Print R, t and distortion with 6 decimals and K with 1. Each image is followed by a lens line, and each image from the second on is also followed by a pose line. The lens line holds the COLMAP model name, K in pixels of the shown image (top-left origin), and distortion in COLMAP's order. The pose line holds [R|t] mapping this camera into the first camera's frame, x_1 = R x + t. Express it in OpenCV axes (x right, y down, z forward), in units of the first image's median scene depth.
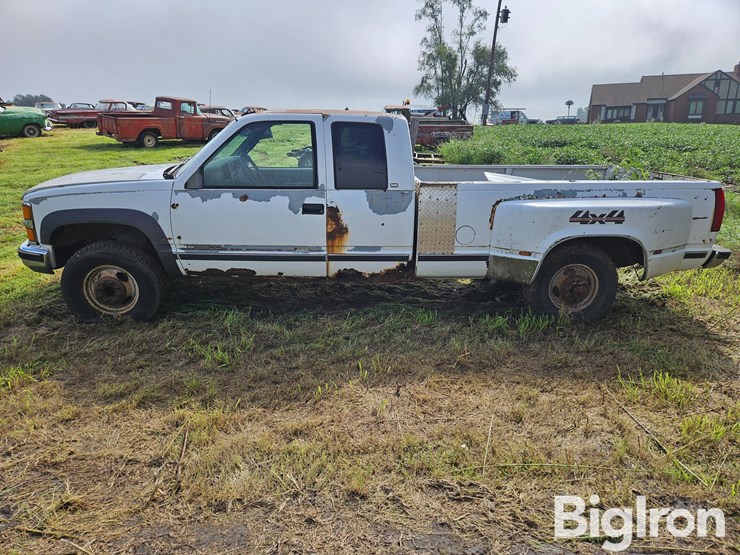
lens RADIAL K [[500.2, 0, 368.7], [0, 500.2, 276.1], [0, 0, 1]] dist [0.067575, -0.050207]
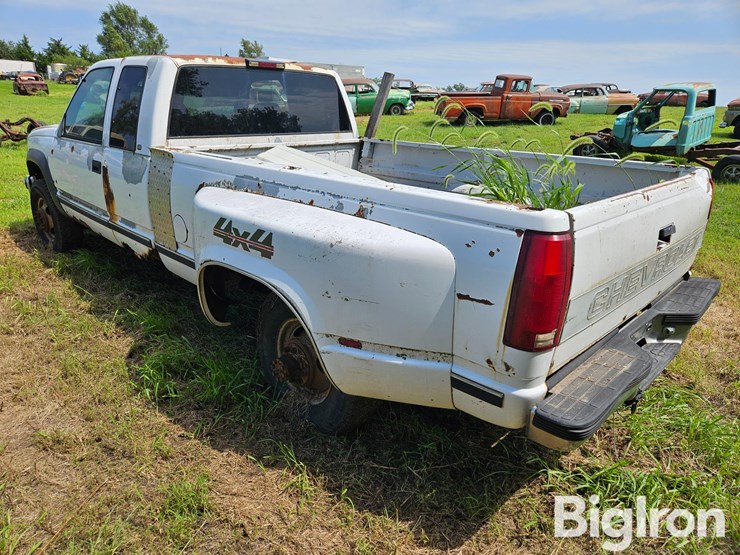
lens RADIAL K [[500.2, 0, 362.6], [0, 500.2, 281.0], [0, 0, 1]] dist [0.067575, -0.050207]
pose [[0.678537, 0.252810, -0.689692, 0.828918], [-0.230246, 0.964793, 0.127127, -0.151939], [0.697549, 0.072538, 0.712856, 0.659240]]
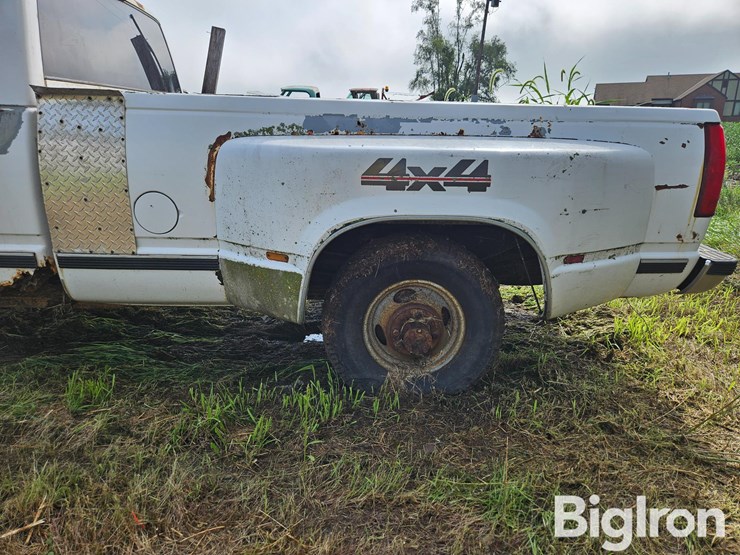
lens RADIAL K [[500.2, 0, 372.1], [0, 500.2, 274.3], [0, 0, 1]] dist [0.067575, -0.050207]
pose [[0.999810, 0.019373, -0.002011, 0.373411], [-0.019380, 0.999804, -0.003944, -0.027207], [0.001934, 0.003983, 0.999990, 0.527894]]
